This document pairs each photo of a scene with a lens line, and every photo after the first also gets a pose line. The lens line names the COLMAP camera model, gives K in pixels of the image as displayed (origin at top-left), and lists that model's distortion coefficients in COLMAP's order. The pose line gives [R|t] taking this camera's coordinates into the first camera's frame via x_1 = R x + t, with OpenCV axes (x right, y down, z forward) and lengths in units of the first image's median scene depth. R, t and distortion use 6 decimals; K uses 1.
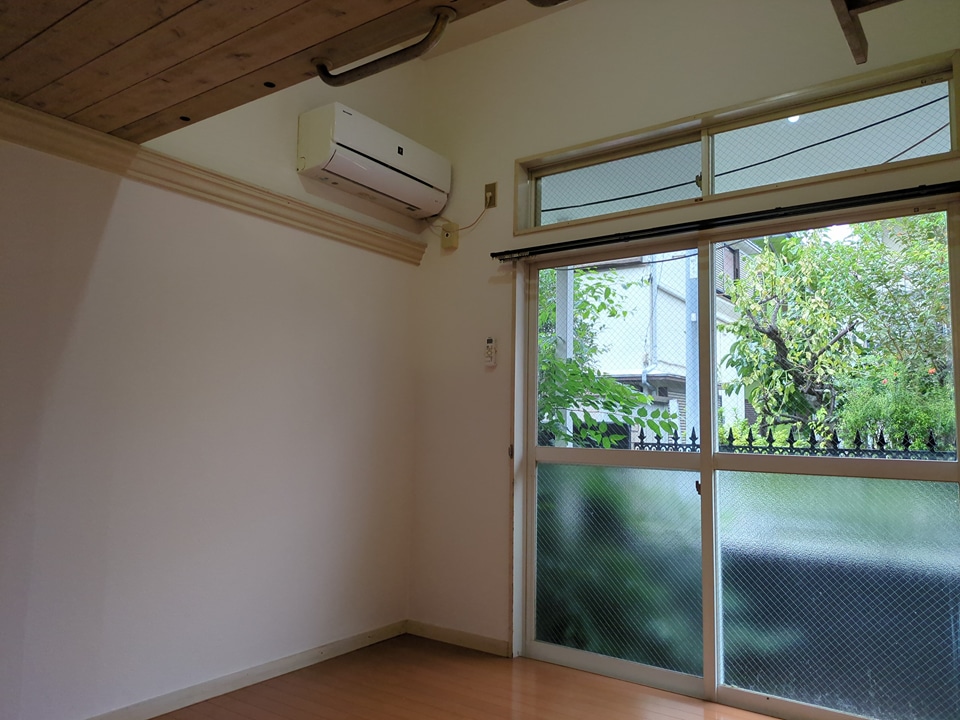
lens RADIAL K [[715.2, 0, 478.9], [0, 715.2, 364.1], [0, 0, 1]] dist [0.026319, -0.016215]
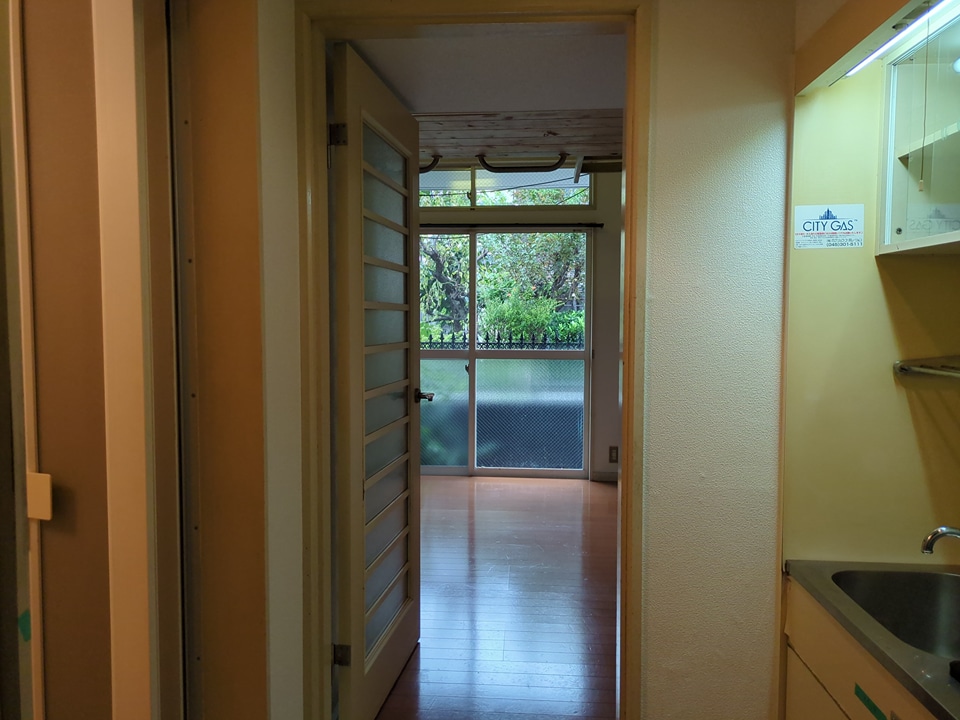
lens RADIAL K [[715.2, 0, 480.3], [0, 715.2, 361.0], [0, 0, 1]] dist [0.026319, -0.016215]
pose [[0.849948, -0.041964, 0.525192, -0.383115], [-0.039717, 0.988884, 0.143289, -0.068107], [-0.525367, -0.142647, 0.838833, -0.341973]]
